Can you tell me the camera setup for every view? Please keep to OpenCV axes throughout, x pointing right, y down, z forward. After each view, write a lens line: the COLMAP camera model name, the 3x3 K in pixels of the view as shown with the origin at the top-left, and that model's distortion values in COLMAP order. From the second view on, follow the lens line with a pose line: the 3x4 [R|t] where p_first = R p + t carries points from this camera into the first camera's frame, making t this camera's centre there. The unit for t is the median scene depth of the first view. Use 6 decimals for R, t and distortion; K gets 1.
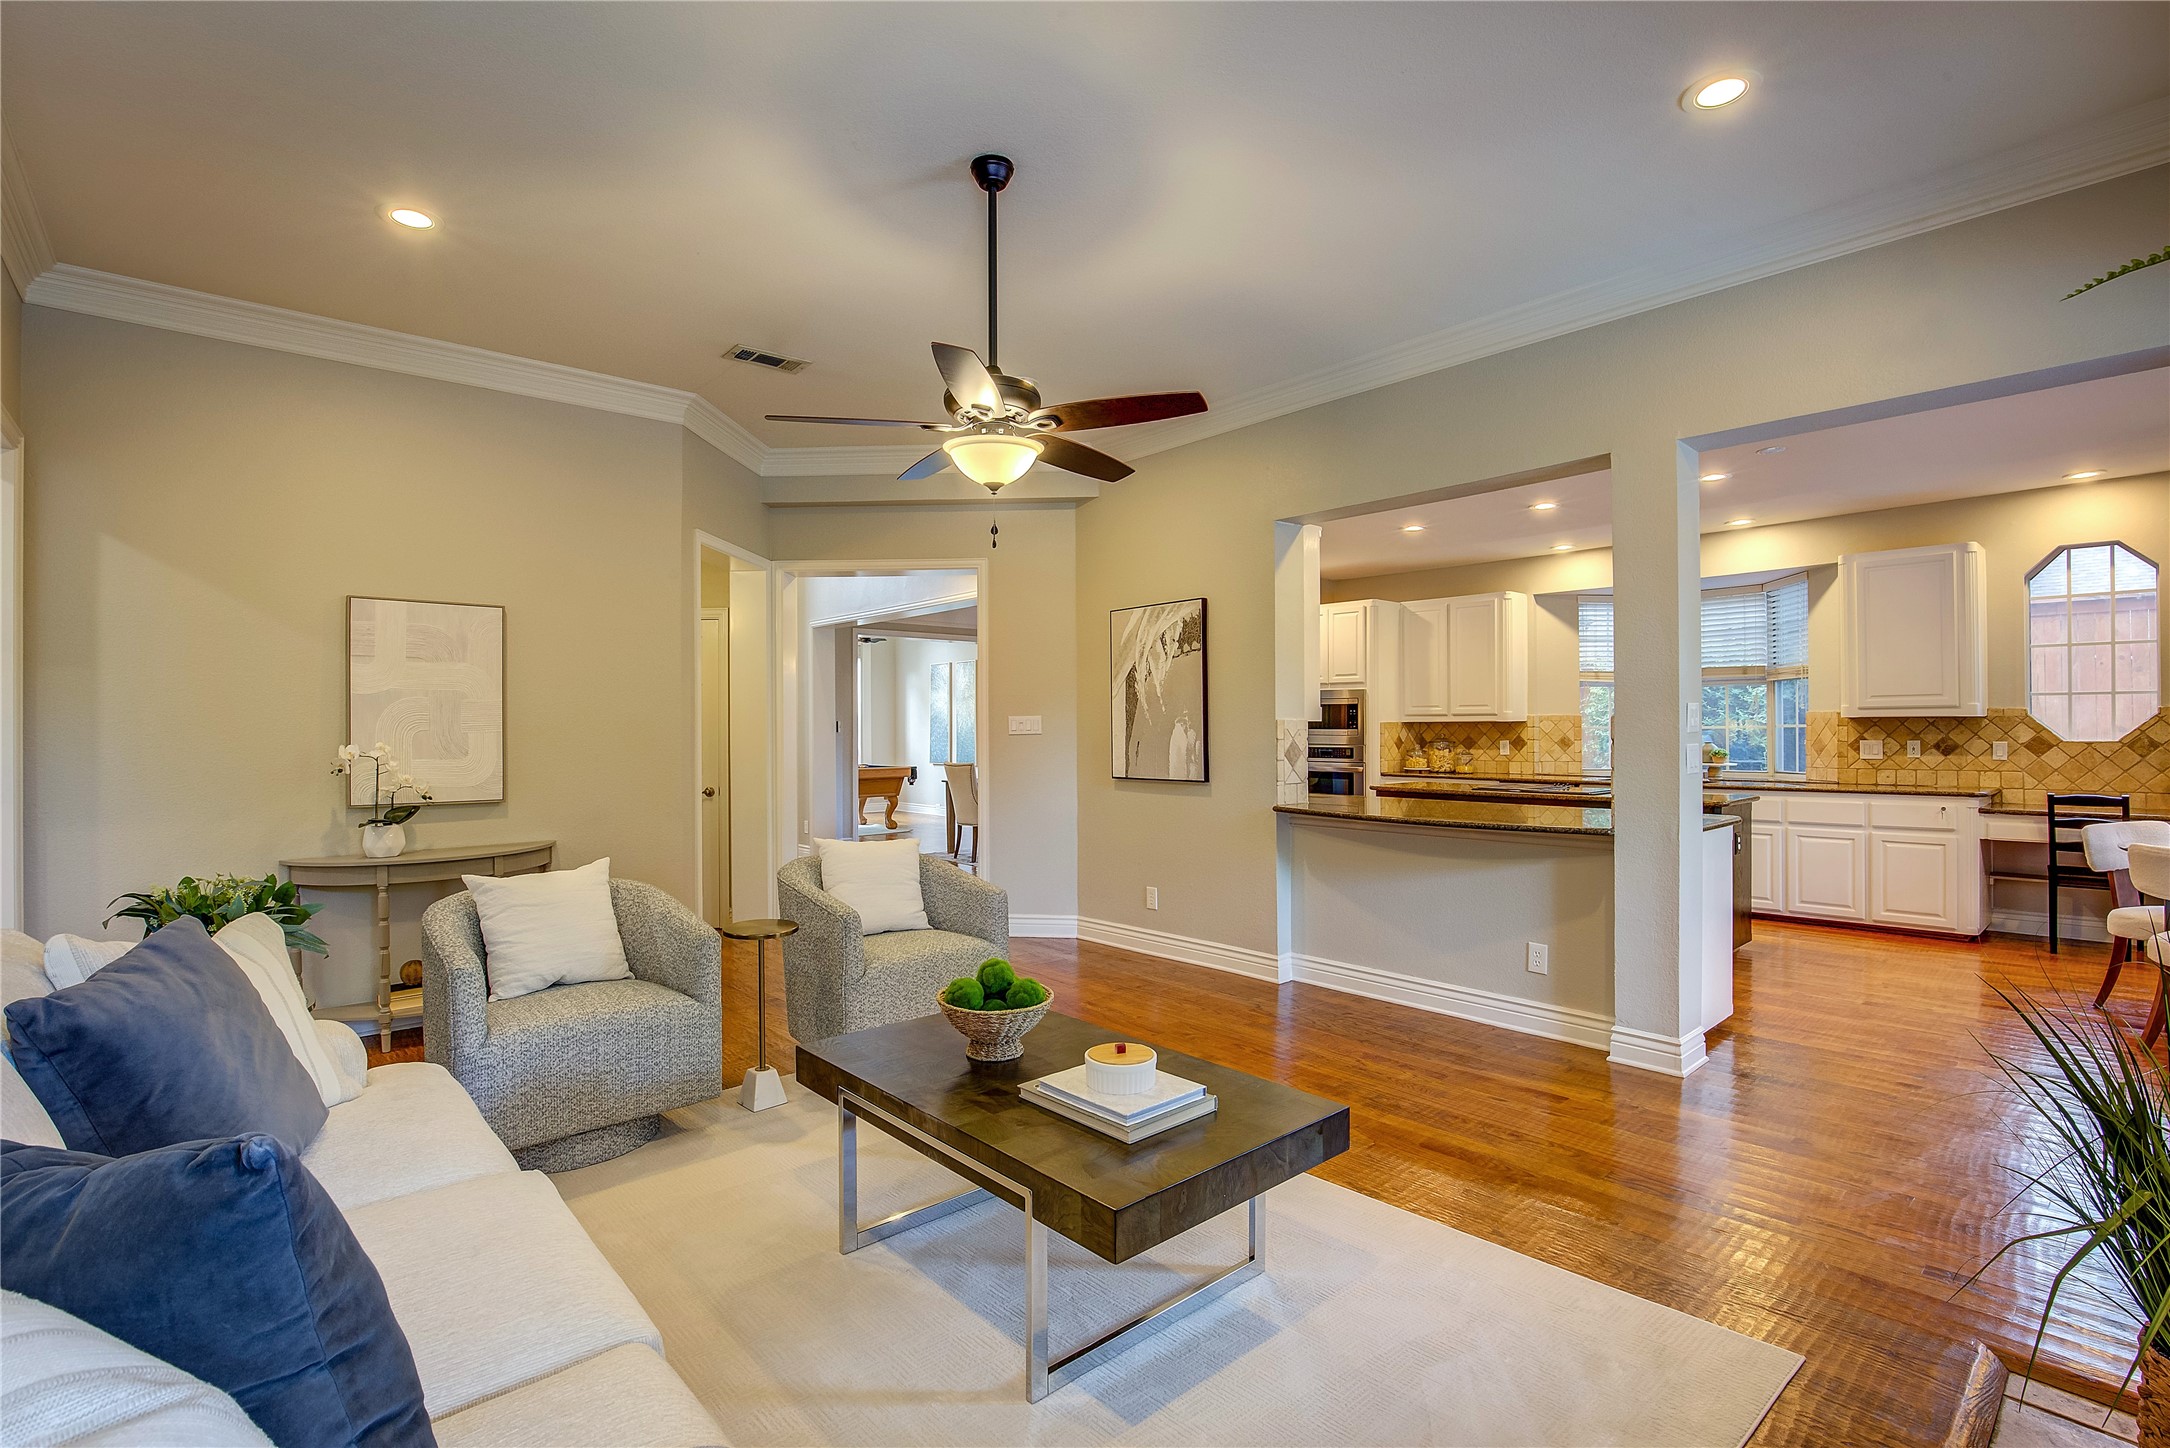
lens RADIAL K [[1011.7, 0, 1085.0], [0, 1011.7, 724.0], [0, 0, 1]] dist [-0.023431, 0.001206]
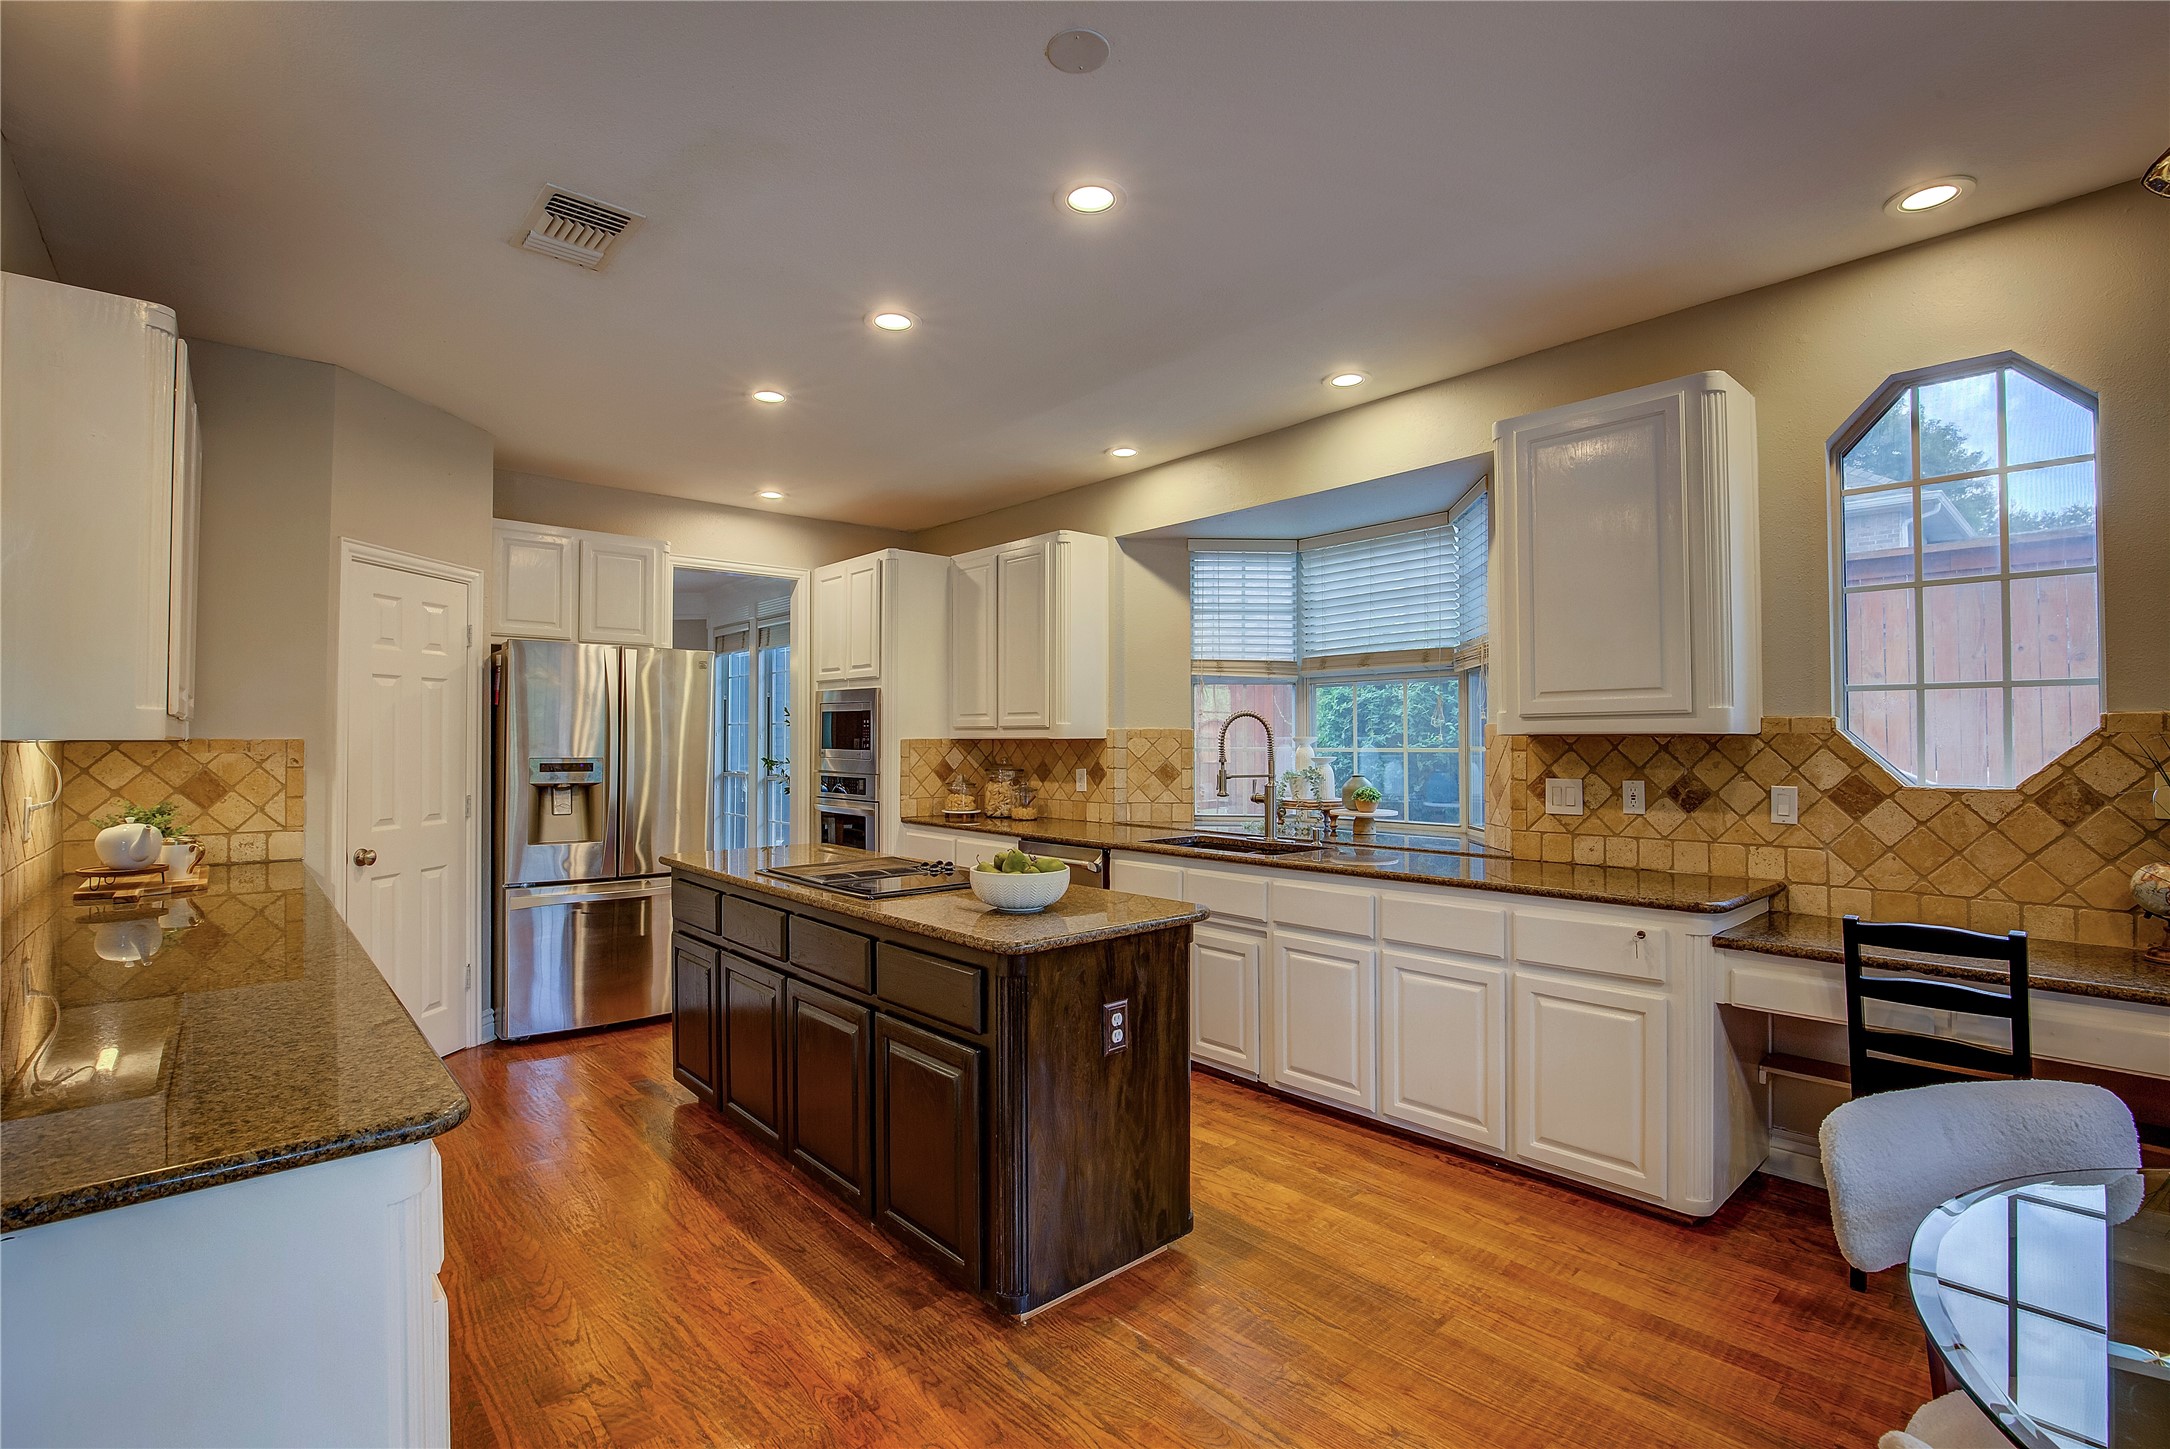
lens RADIAL K [[987.5, 0, 1085.0], [0, 987.5, 724.5], [0, 0, 1]] dist [-0.030819, 0.001236]
pose [[0.999991, 0.003889, 0.001667, 0.579456], [-0.003867, 0.999910, -0.012839, -0.004968], [-0.001717, 0.012833, 0.999916, 0.524305]]
